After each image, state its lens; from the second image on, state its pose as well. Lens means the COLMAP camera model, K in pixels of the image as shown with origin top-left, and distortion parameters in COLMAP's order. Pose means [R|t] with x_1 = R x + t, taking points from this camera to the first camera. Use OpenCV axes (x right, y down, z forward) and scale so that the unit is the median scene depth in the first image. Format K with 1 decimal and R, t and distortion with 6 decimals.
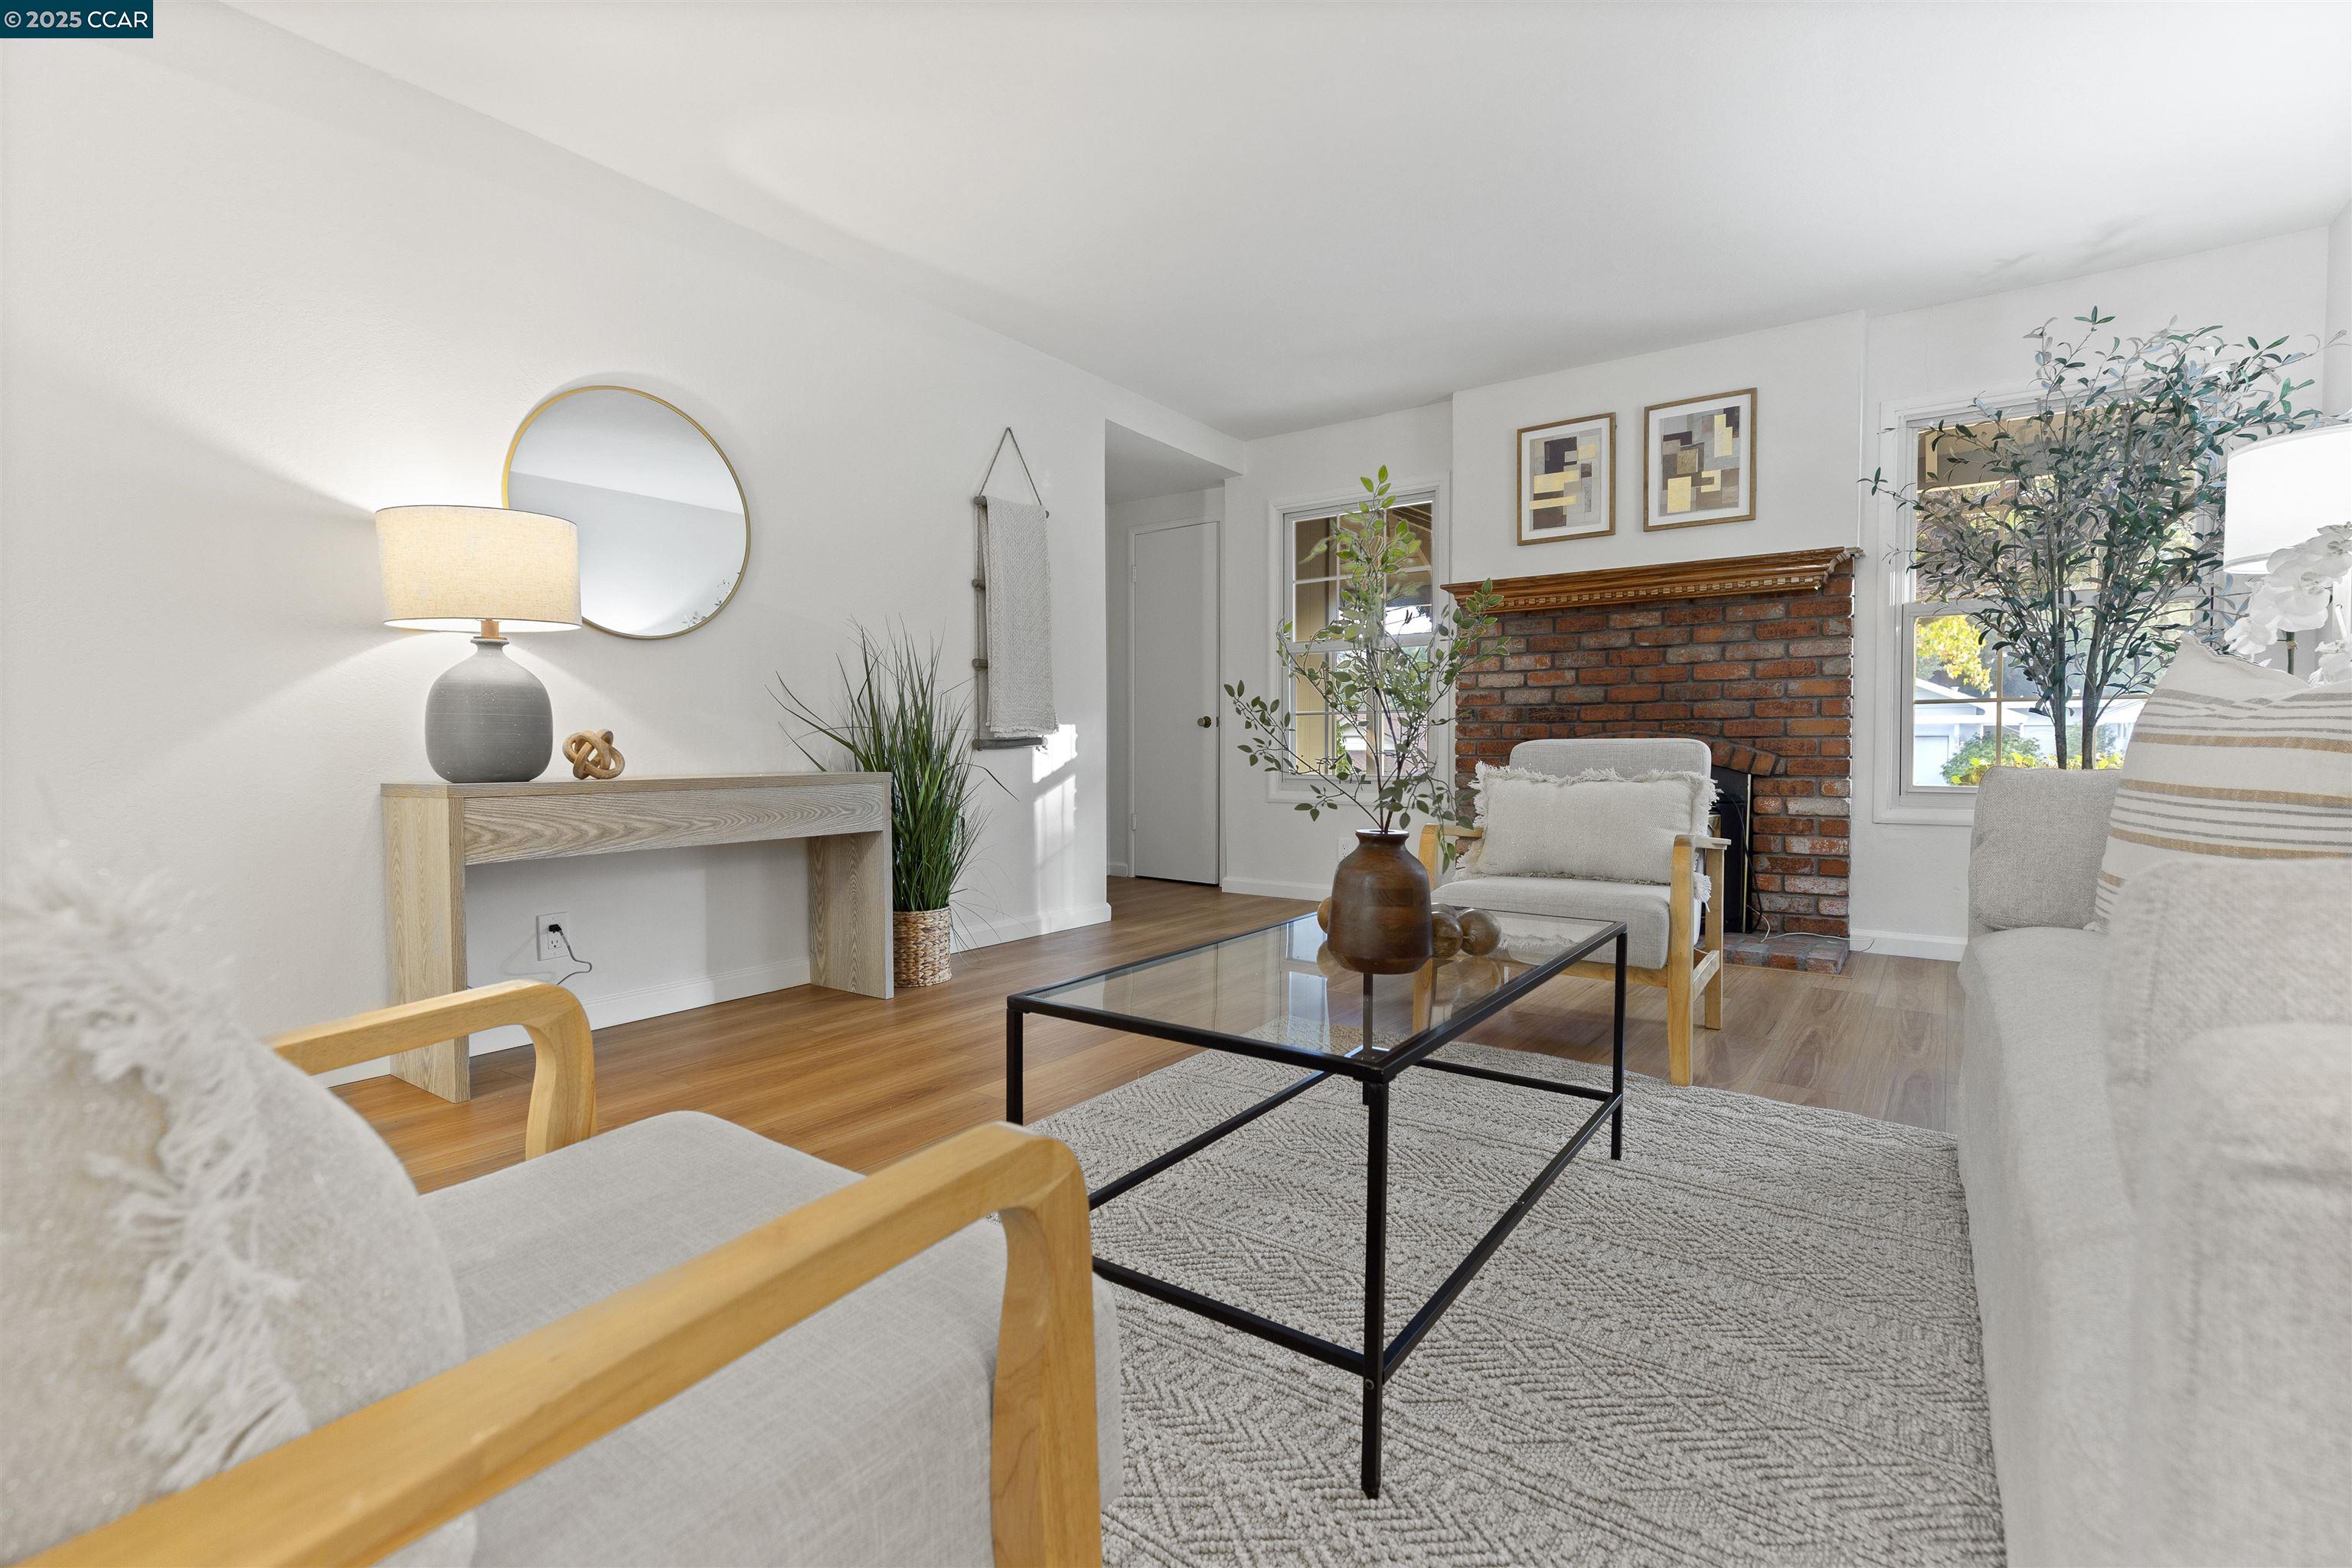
lens RADIAL K [[1070.8, 0, 1184.7], [0, 1070.8, 782.3], [0, 0, 1]] dist [-0.002580, -0.000428]
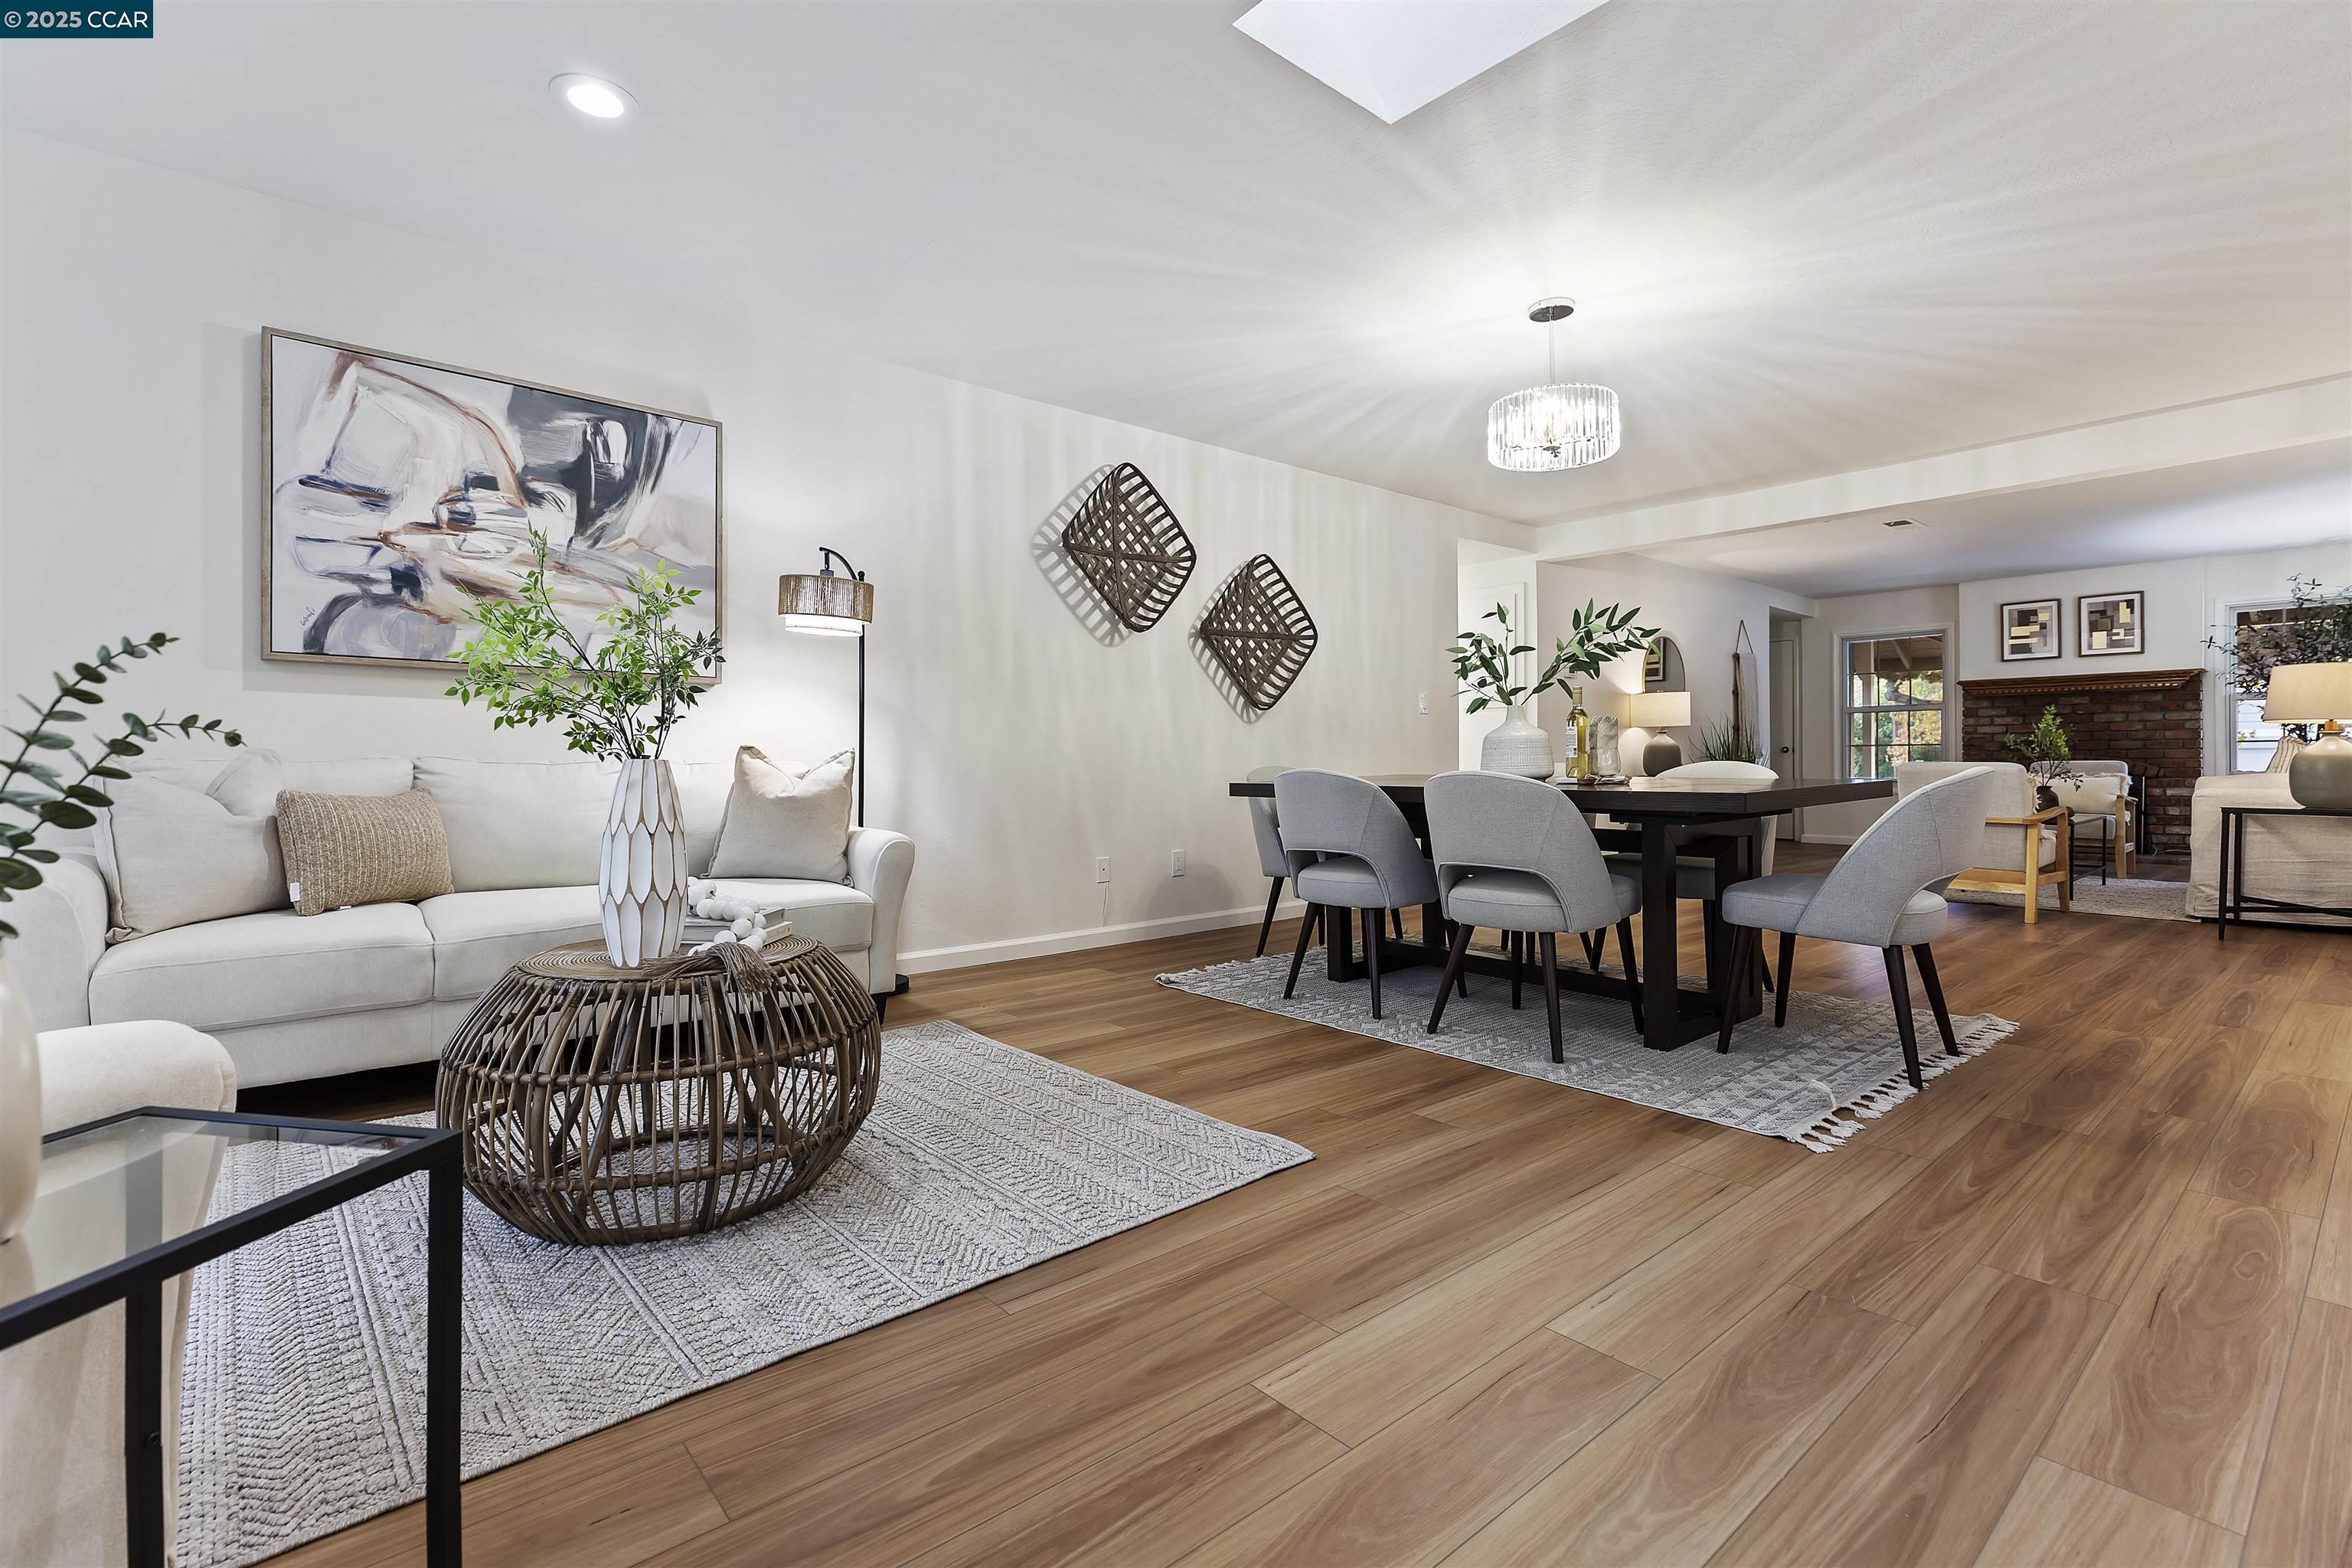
lens RADIAL K [[1070.8, 0, 1162.8], [0, 1070.8, 771.4], [0, 0, 1]] dist [-0.002580, -0.000428]
pose [[0.969291, -0.003655, -0.245888, -0.785325], [-0.002353, 0.999706, -0.024133, 0.036232], [0.245904, 0.023971, 0.968998, -1.436673]]
